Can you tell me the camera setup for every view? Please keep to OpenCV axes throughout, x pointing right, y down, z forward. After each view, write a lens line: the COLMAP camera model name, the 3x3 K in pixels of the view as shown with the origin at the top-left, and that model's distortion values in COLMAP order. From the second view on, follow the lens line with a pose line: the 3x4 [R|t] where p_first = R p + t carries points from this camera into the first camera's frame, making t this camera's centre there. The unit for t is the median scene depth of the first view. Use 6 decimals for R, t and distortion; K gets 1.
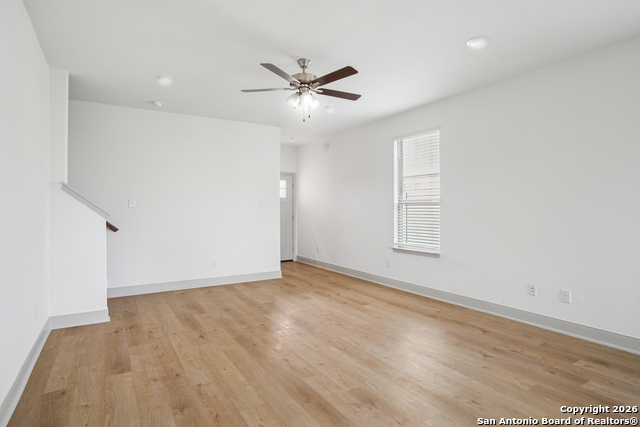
lens RADIAL K [[346.9, 0, 313.9], [0, 346.9, 212.3], [0, 0, 1]] dist [-0.004105, 0.000385]
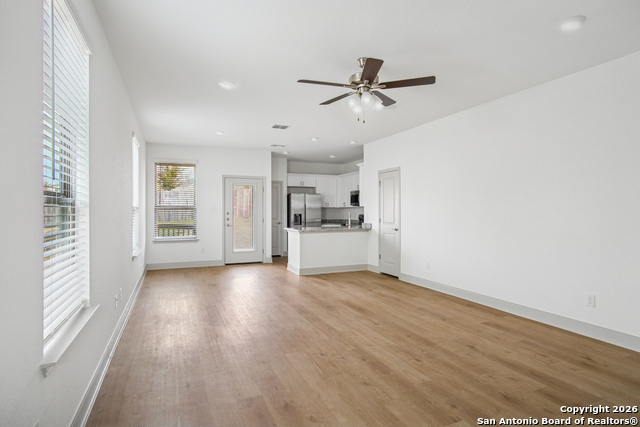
lens RADIAL K [[332.1, 0, 319.4], [0, 332.1, 203.3], [0, 0, 1]] dist [0.000794, 0.000352]
pose [[-0.991375, 0.003708, 0.131002, -0.028266], [0.002254, 0.999934, -0.011248, -0.031223], [-0.131035, -0.010856, -0.991318, 2.056076]]
